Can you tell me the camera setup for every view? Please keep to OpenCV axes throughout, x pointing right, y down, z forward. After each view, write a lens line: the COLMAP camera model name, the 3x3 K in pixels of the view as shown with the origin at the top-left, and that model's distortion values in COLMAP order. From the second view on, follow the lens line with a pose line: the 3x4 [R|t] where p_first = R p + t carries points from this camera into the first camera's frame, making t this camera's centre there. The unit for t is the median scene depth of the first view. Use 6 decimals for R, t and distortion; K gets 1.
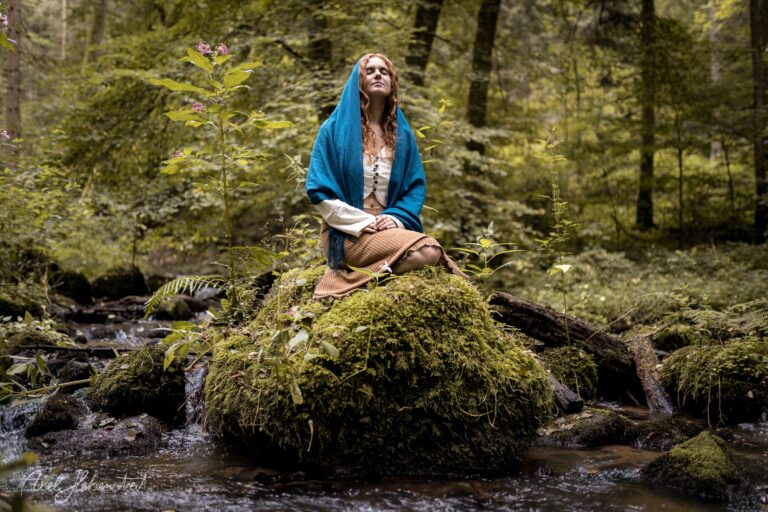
lens RADIAL K [[709.6, 0, 385.9], [0, 709.6, 275.8], [0, 0, 1]] dist [-0.002090, 0.000460]
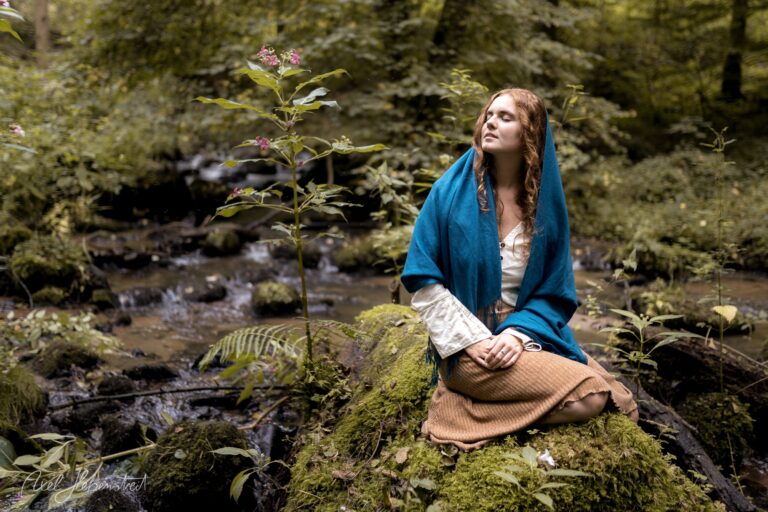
lens RADIAL K [[737.7, 0, 380.4], [0, 737.7, 248.2], [0, 0, 1]] dist [0.004367, -0.009417]
pose [[0.997503, 0.014196, -0.069179, -0.066886], [-0.003263, 0.987806, 0.155658, -0.189366], [0.070545, -0.155044, 0.985386, 0.175781]]
